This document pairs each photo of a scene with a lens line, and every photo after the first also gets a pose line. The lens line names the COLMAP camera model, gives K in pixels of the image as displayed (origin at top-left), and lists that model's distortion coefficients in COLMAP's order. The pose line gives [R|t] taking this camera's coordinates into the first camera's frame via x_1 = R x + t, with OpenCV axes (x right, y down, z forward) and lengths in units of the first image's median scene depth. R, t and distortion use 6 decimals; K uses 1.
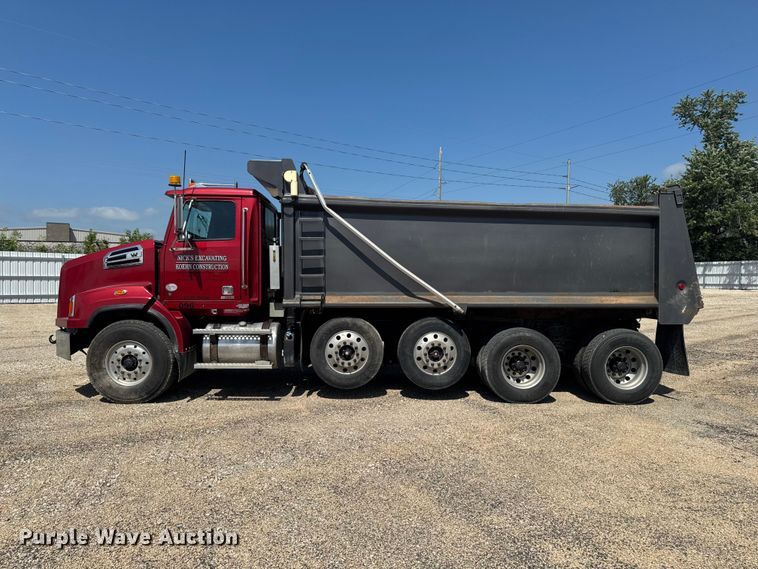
lens RADIAL K [[558.3, 0, 398.1], [0, 558.3, 289.3], [0, 0, 1]] dist [0.058781, -0.087020]
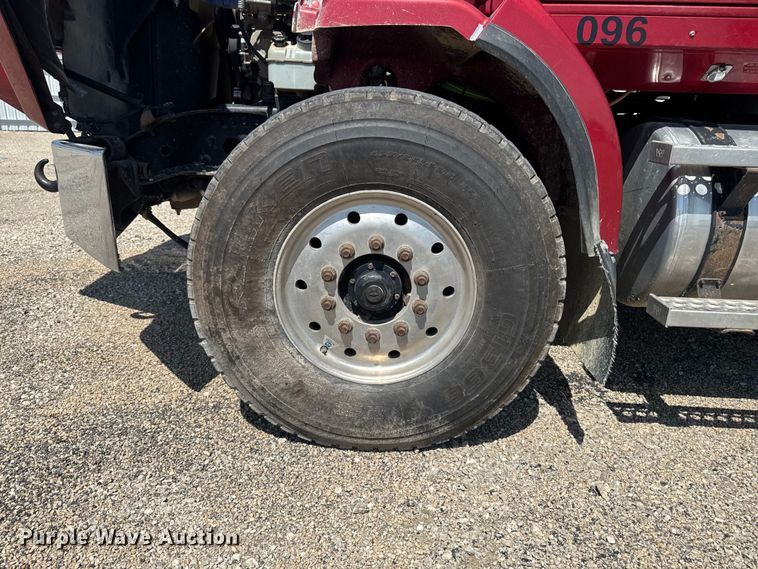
lens RADIAL K [[537.5, 0, 378.4], [0, 537.5, 288.2], [0, 0, 1]] dist [0.075461, -0.101295]
pose [[0.997298, 0.040901, -0.061019, -0.448614], [-0.023119, 0.963203, 0.267780, 0.069322], [0.069726, -0.265646, 0.961546, 0.767318]]
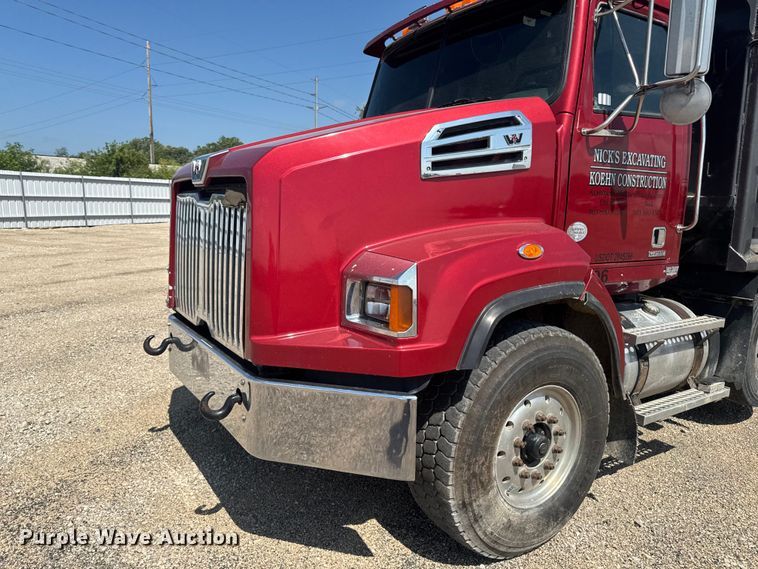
lens RADIAL K [[537.5, 0, 366.0], [0, 537.5, 296.5], [0, 0, 1]] dist [0.075461, -0.101295]
pose [[0.858533, -0.074673, 0.507292, -0.719115], [-0.004200, 0.988282, 0.152582, -0.016242], [-0.512741, -0.133127, 0.848159, 0.749831]]
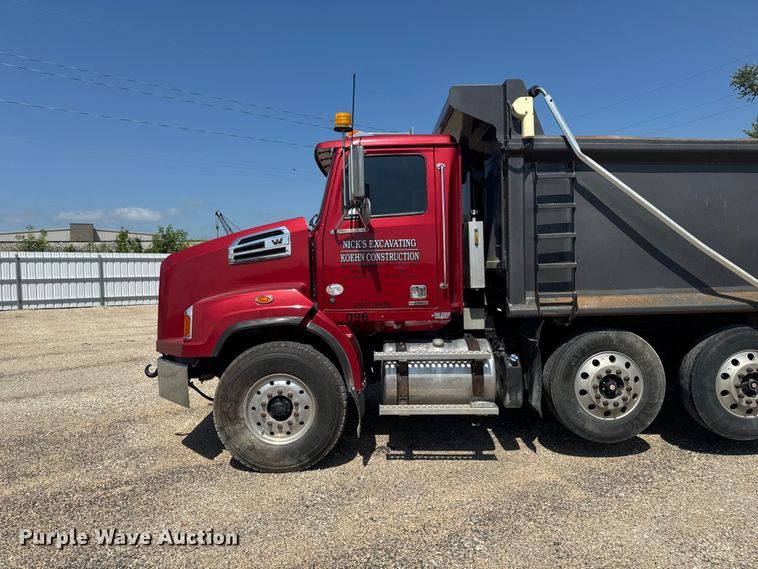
lens RADIAL K [[537.5, 0, 376.5], [0, 537.5, 283.2], [0, 0, 1]] dist [0.075461, -0.101295]
pose [[0.999054, -0.026287, -0.034633, -0.331322], [0.026358, 0.999651, 0.001575, -0.010547], [0.034580, -0.002486, 0.999399, 0.374556]]
